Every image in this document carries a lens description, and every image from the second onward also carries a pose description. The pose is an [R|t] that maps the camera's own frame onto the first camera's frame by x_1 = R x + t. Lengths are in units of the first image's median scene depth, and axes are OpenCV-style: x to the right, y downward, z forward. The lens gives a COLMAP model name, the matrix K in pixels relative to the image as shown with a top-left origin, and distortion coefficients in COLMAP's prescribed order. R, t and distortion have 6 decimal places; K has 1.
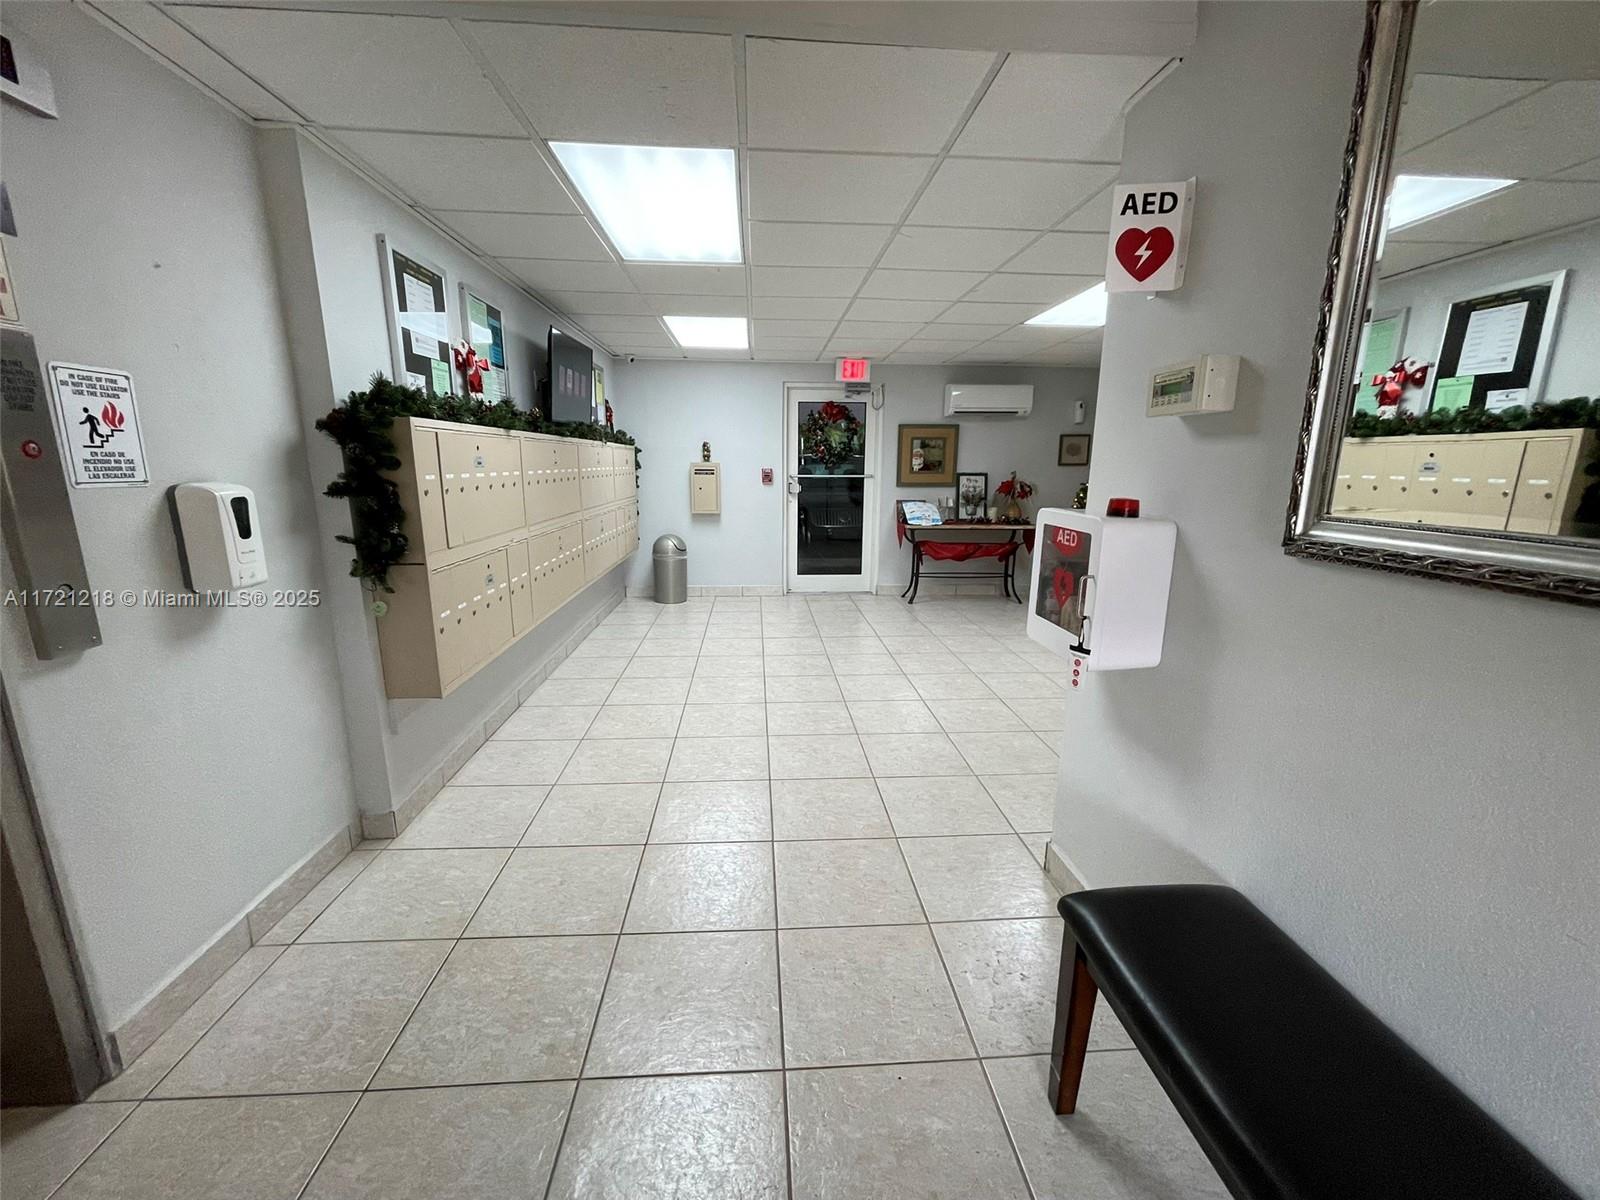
lens RADIAL K [[641.9, 0, 801.7], [0, 641.9, 600.3], [0, 0, 1]] dist [-0.003127, 0.001240]
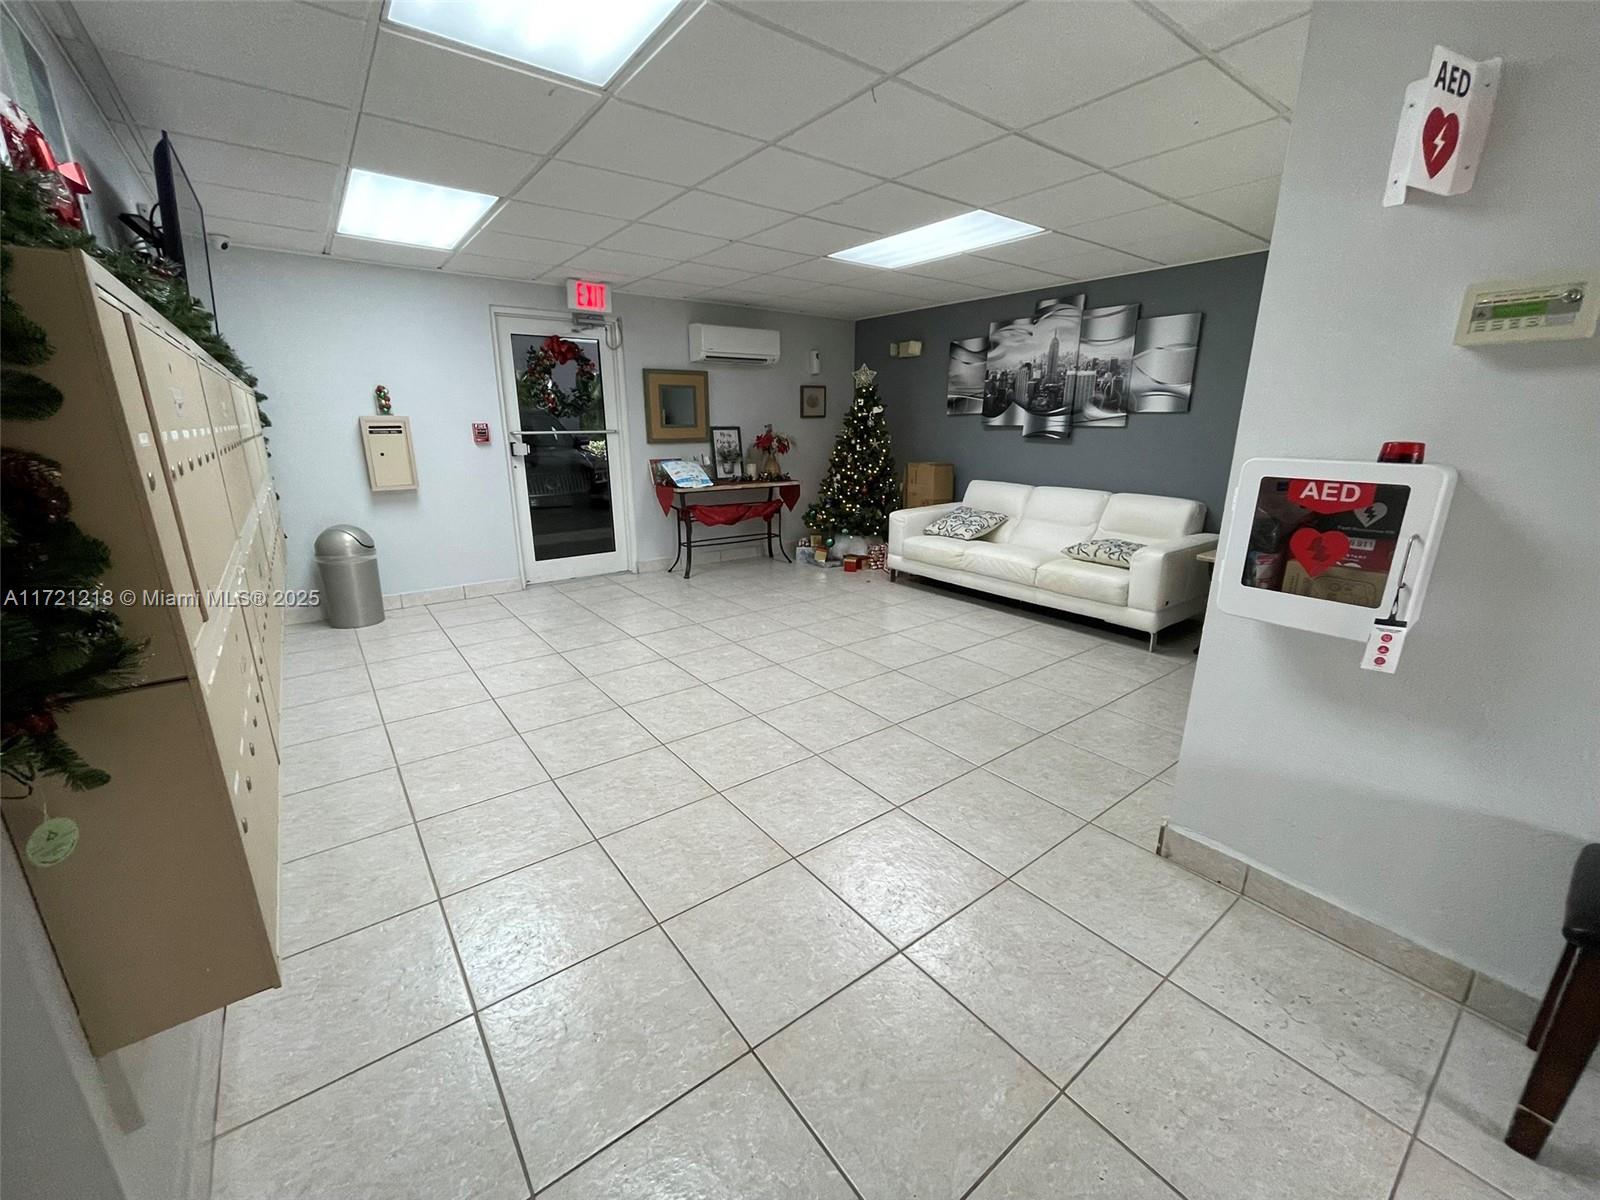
lens RADIAL K [[641.9, 0, 796.3], [0, 641.9, 601.2], [0, 0, 1]] dist [-0.003127, 0.001240]
pose [[0.837202, -0.155117, 0.524435, -0.168953], [0.120710, 0.987695, 0.099439, -0.033092], [-0.533406, -0.019946, 0.845624, 0.176708]]
